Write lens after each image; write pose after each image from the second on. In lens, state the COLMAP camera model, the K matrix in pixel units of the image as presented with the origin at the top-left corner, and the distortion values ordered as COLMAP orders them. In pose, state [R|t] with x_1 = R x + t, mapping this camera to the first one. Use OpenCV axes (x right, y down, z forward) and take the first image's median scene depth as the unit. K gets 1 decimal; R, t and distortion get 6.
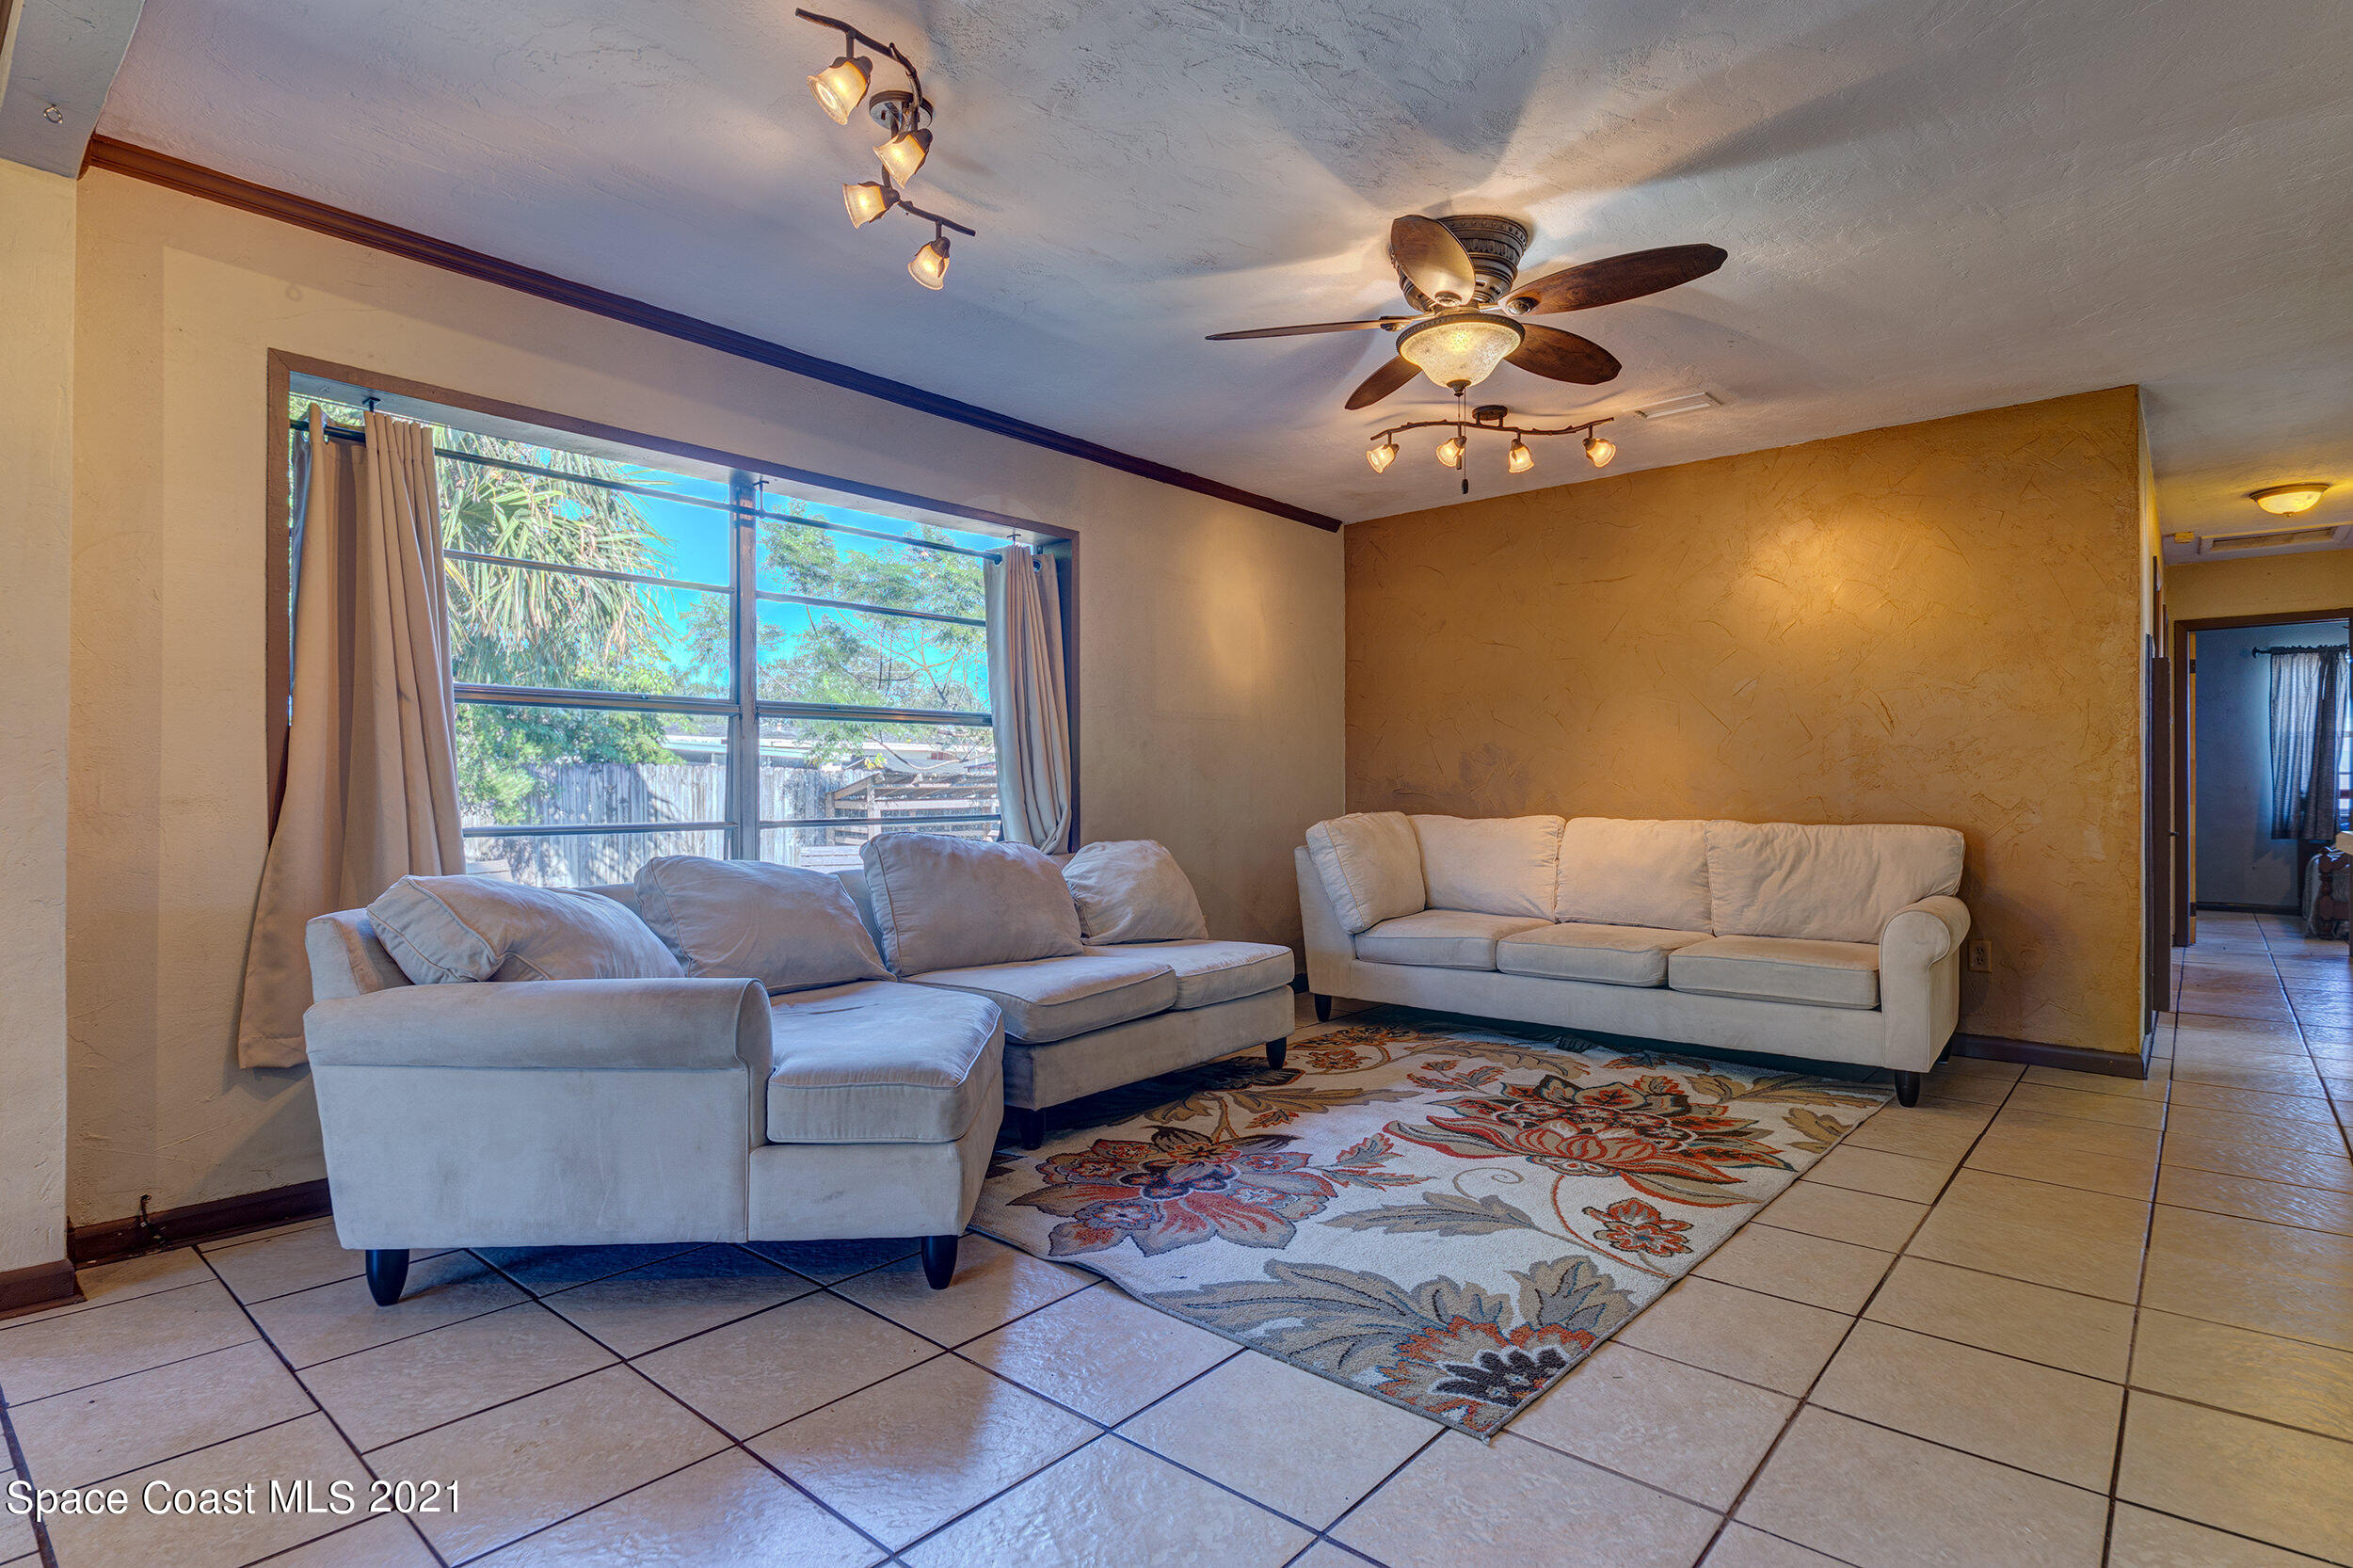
lens RADIAL K [[1182.6, 0, 1176.5], [0, 1182.6, 784.0], [0, 0, 1]] dist [0.002179, -0.000638]
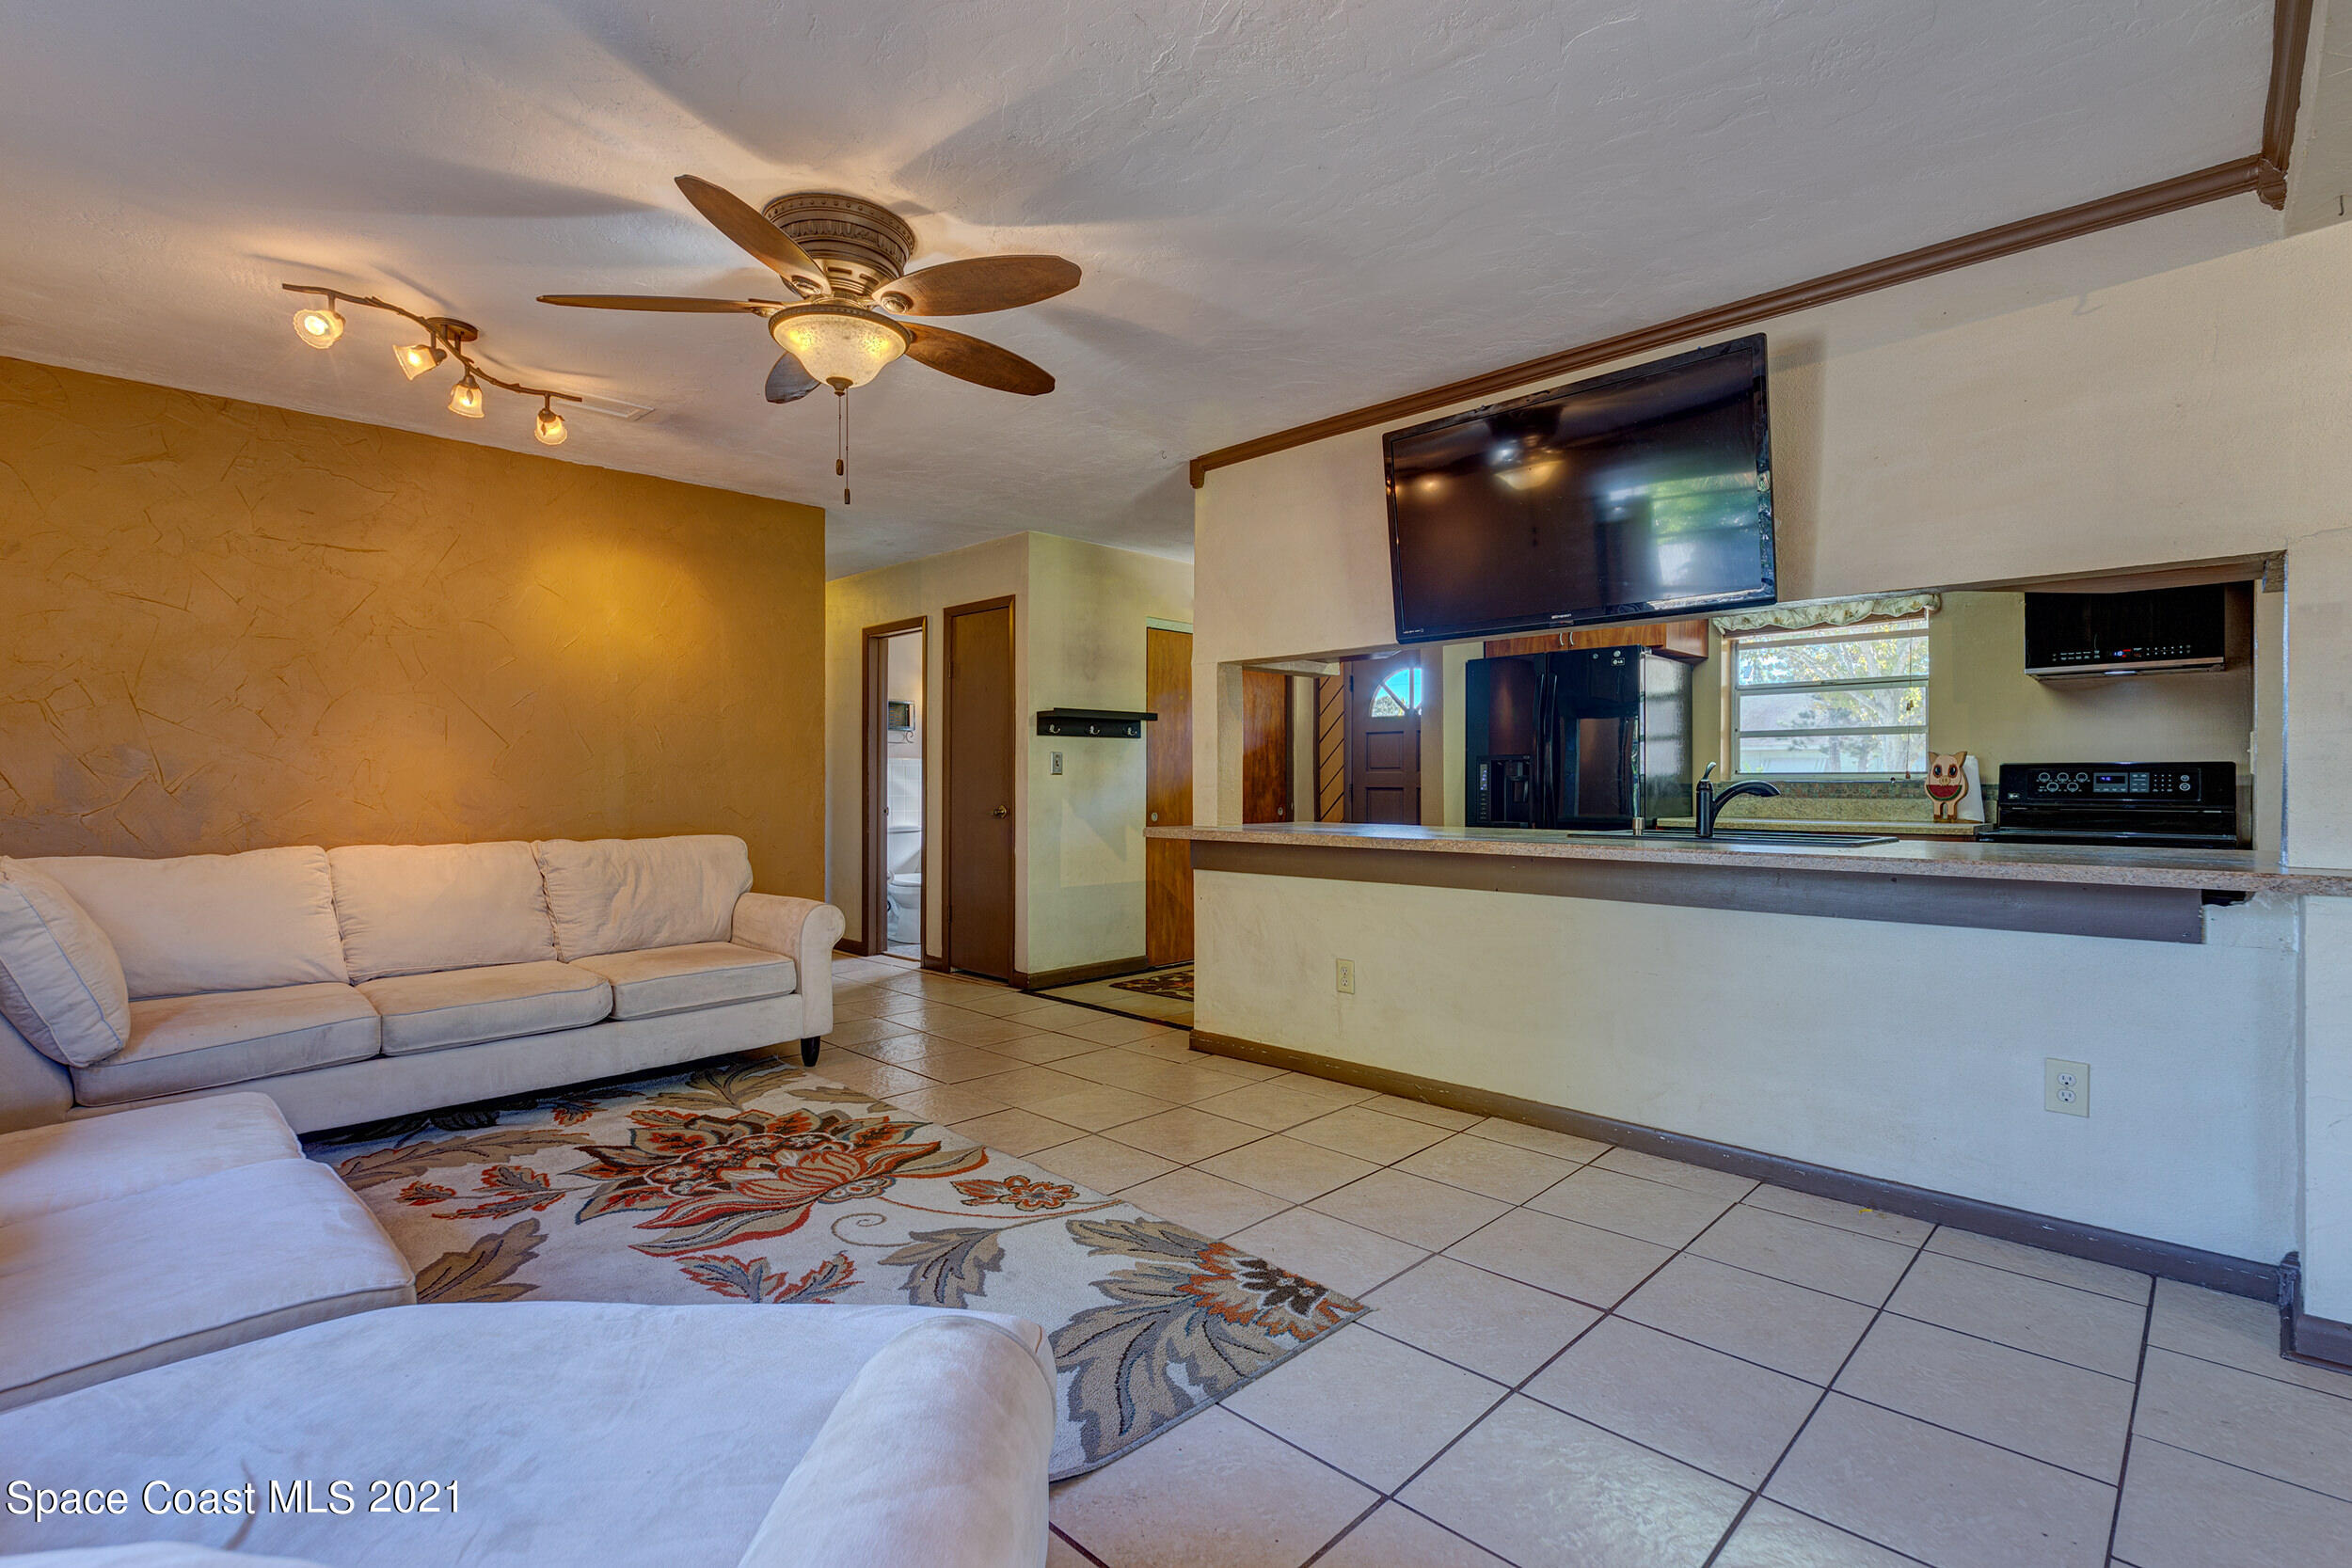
lens RADIAL K [[1091.8, 0, 1176.0], [0, 1091.8, 784.0], [0, 0, 1]] dist [-0.001570, -0.000099]
pose [[0.061030, -0.005496, 0.998121, -0.520615], [-0.001048, 0.999984, 0.005570, -0.026986], [-0.998135, -0.001386, 0.061024, 0.602085]]
